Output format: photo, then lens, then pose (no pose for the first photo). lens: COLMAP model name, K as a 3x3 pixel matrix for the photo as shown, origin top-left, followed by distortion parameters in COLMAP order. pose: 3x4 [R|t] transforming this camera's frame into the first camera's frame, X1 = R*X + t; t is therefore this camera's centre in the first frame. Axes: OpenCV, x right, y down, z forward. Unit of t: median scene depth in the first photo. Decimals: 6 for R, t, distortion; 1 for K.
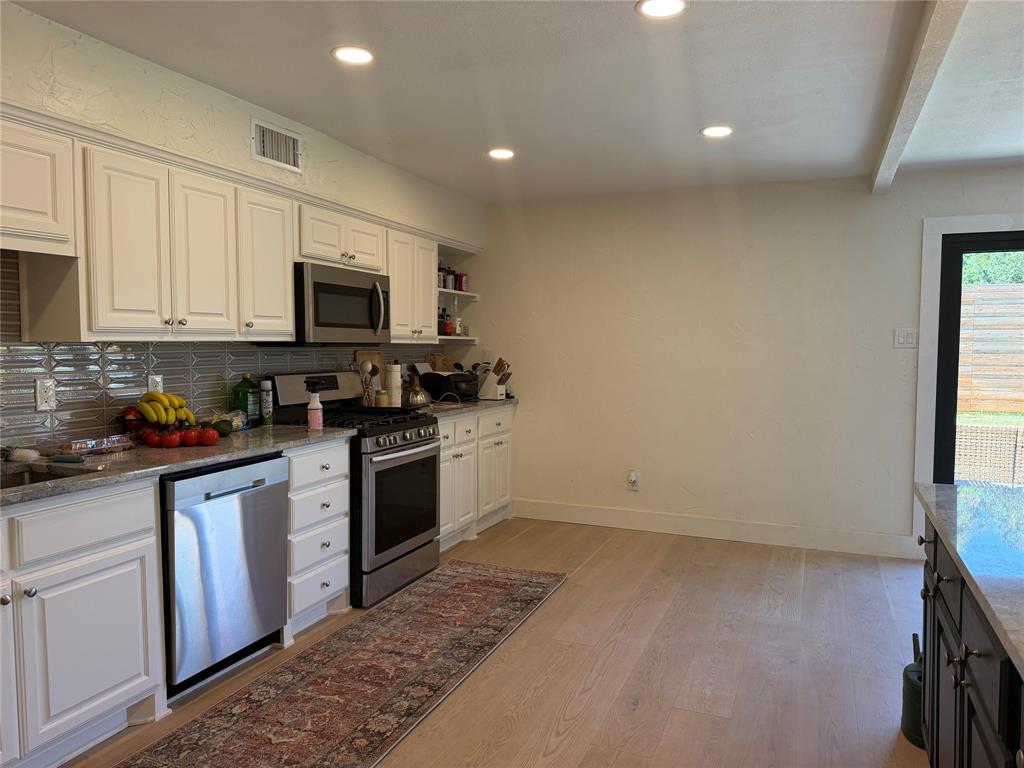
lens RADIAL K [[714.5, 0, 512.0], [0, 714.5, 384.0], [0, 0, 1]] dist [0.123843, -0.178829]
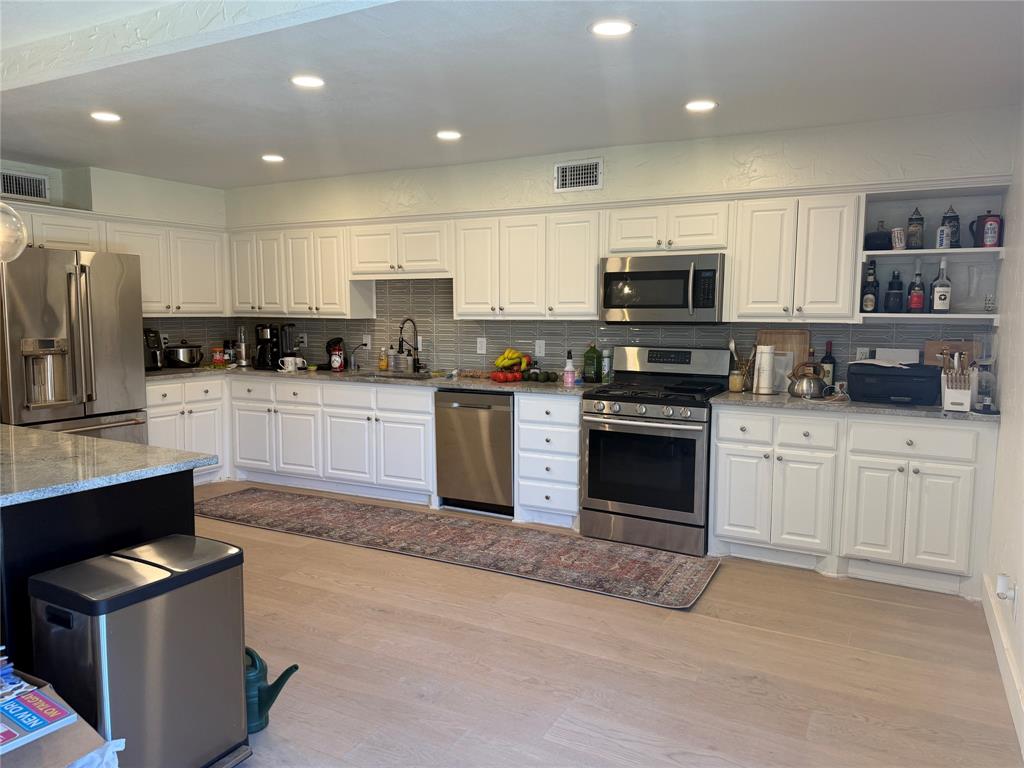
lens RADIAL K [[714.5, 0, 512.0], [0, 714.5, 384.0], [0, 0, 1]] dist [0.123843, -0.178829]
pose [[-0.091523, 0.099444, -0.990825, 1.124970], [-0.060024, 0.992641, 0.105171, -0.080254], [0.993992, 0.069099, -0.084880, 1.082888]]
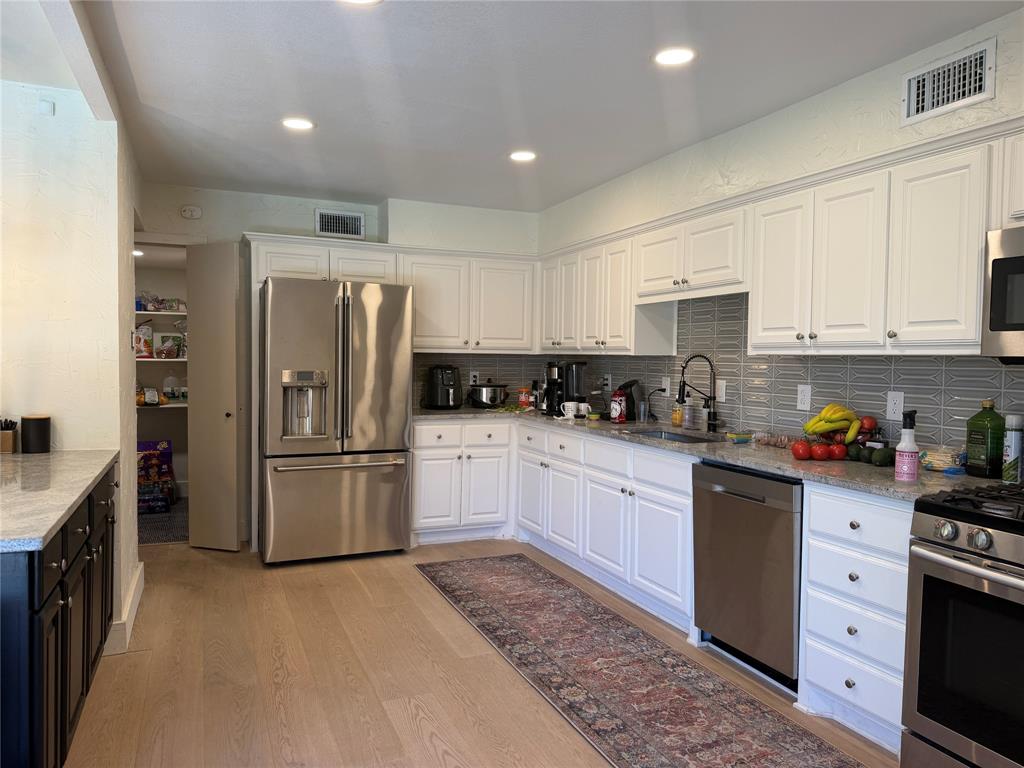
lens RADIAL K [[714.5, 0, 512.0], [0, 714.5, 384.0], [0, 0, 1]] dist [0.123843, -0.178829]
pose [[-0.686089, 0.018791, -0.727275, 0.535196], [-0.055687, 0.995377, 0.078251, -0.068472], [0.725383, 0.094187, -0.681871, 1.284080]]
